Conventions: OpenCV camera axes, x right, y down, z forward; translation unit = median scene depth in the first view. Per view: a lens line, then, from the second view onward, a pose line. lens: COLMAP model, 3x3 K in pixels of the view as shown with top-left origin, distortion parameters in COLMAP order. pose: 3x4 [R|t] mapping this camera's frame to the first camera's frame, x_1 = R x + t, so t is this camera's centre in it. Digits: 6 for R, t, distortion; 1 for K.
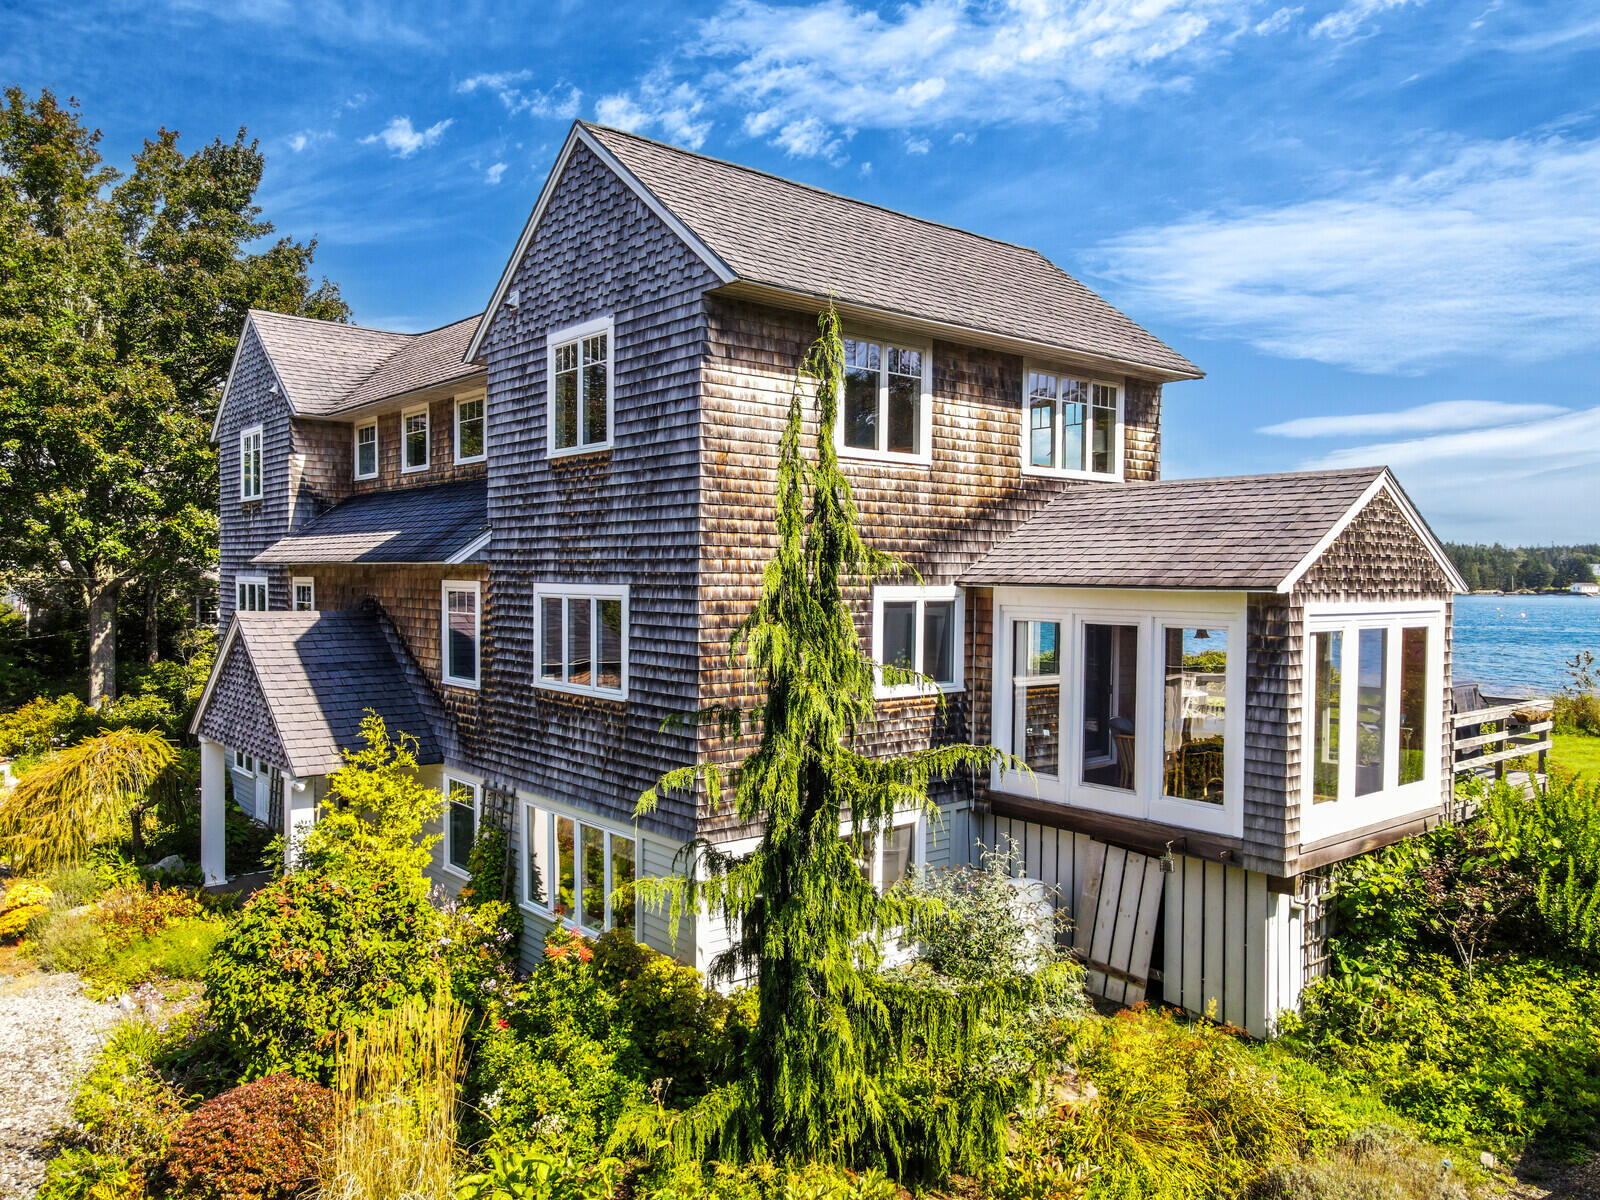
lens RADIAL K [[1191.1, 0, 798.6], [0, 1191.1, 603.2], [0, 0, 1]] dist [-0.000425, 0.022098]
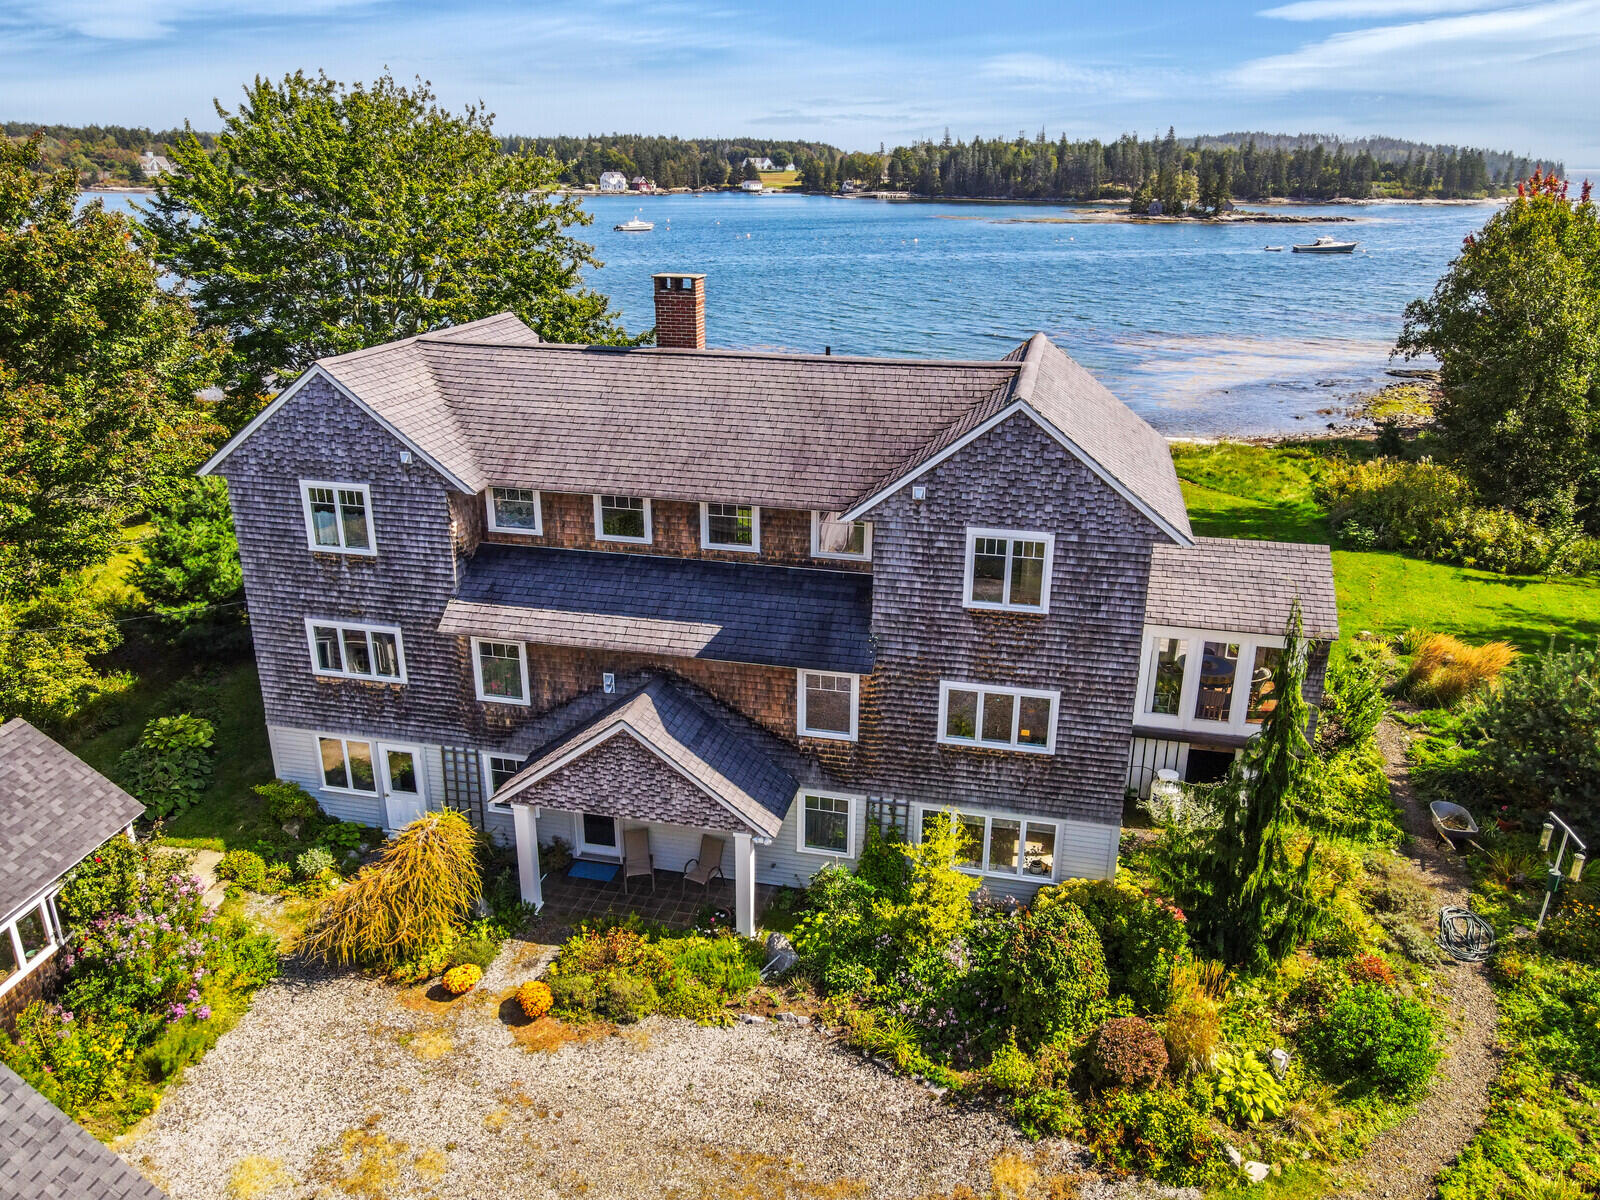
lens RADIAL K [[1191.1, 0, 801.9], [0, 1191.1, 601.0], [0, 0, 1]] dist [-0.000425, 0.022098]
pose [[0.795721, -0.214858, 0.566272, -1.239832], [0.013939, 0.941211, 0.337532, -0.647077], [-0.605502, -0.260688, 0.751936, -0.000128]]
